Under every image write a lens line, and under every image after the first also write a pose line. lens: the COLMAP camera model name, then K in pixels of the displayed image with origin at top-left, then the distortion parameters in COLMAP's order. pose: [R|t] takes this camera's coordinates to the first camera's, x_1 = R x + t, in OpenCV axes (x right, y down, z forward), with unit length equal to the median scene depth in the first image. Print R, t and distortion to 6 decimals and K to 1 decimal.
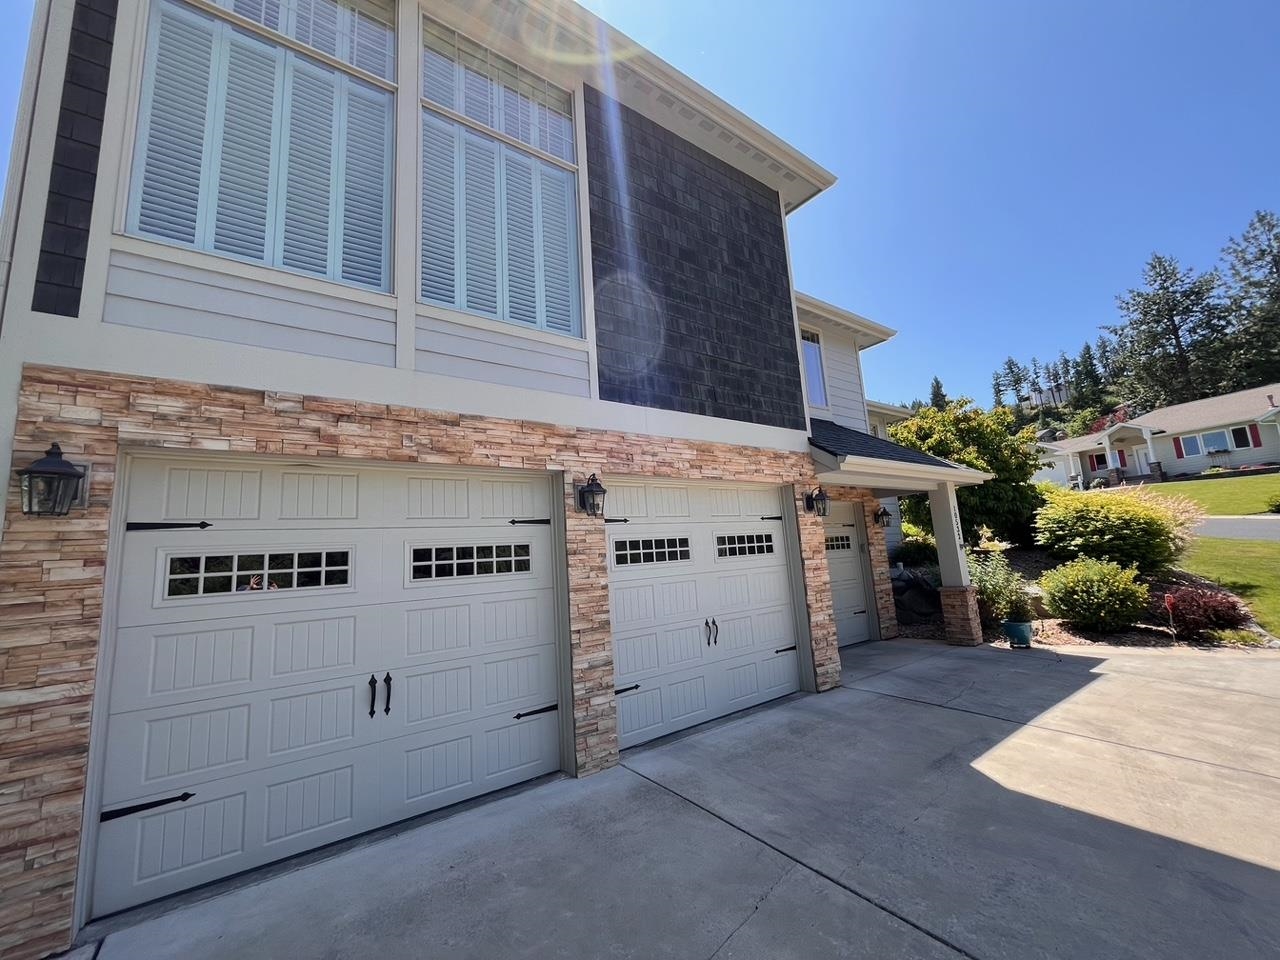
lens RADIAL K [[517.5, 0, 640.1], [0, 517.5, 477.7], [0, 0, 1]] dist [-0.002257, -0.000688]
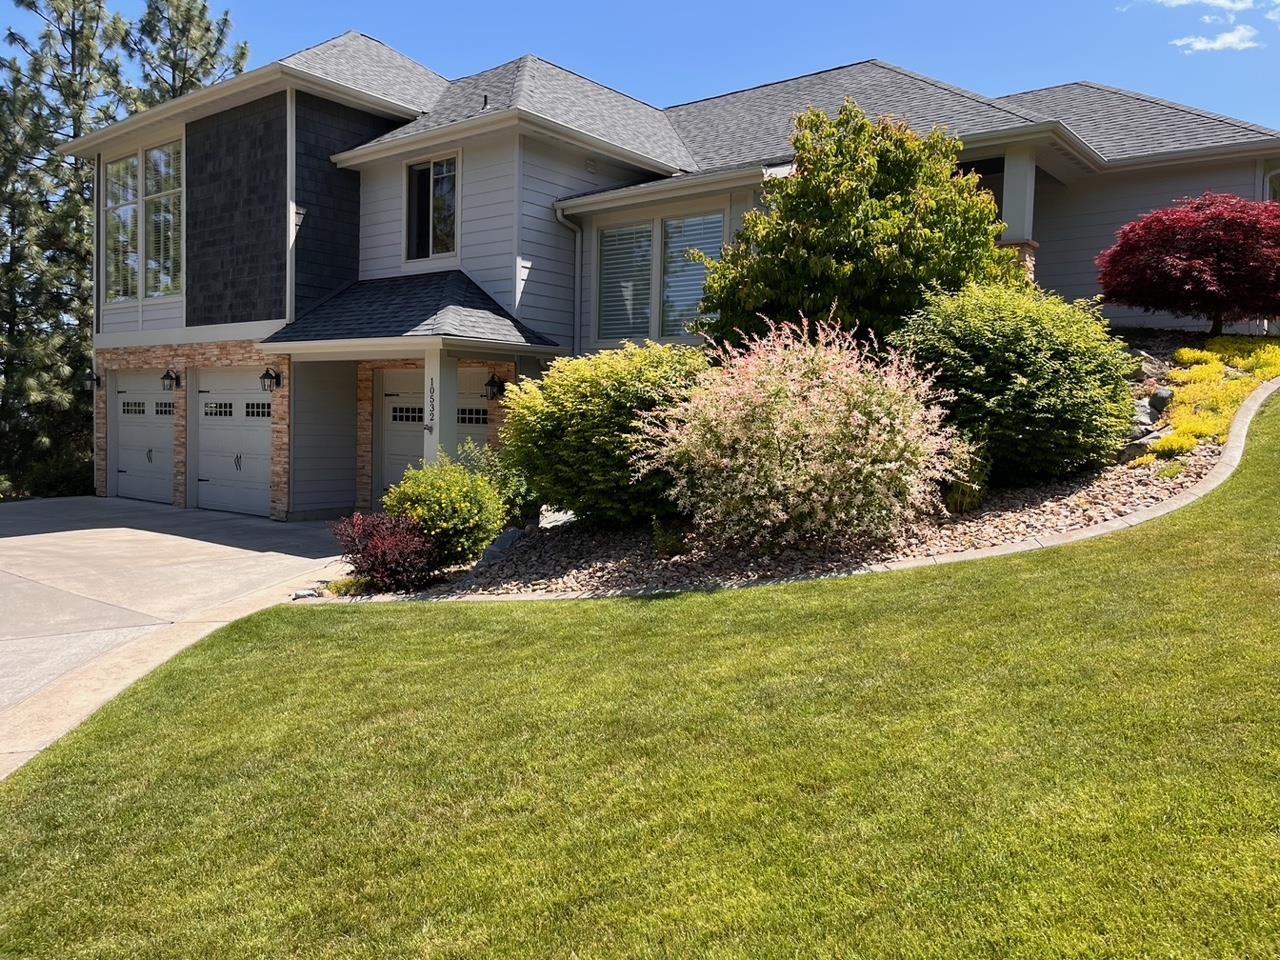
lens RADIAL K [[969.8, 0, 640.0], [0, 969.8, 480.0], [0, 0, 1]] dist [0.049715, -0.069701]
pose [[0.254205, 0.121731, -0.959459, 3.205274], [0.109715, 0.982014, 0.153662, 0.023353], [0.960907, -0.144329, 0.236277, 1.409767]]
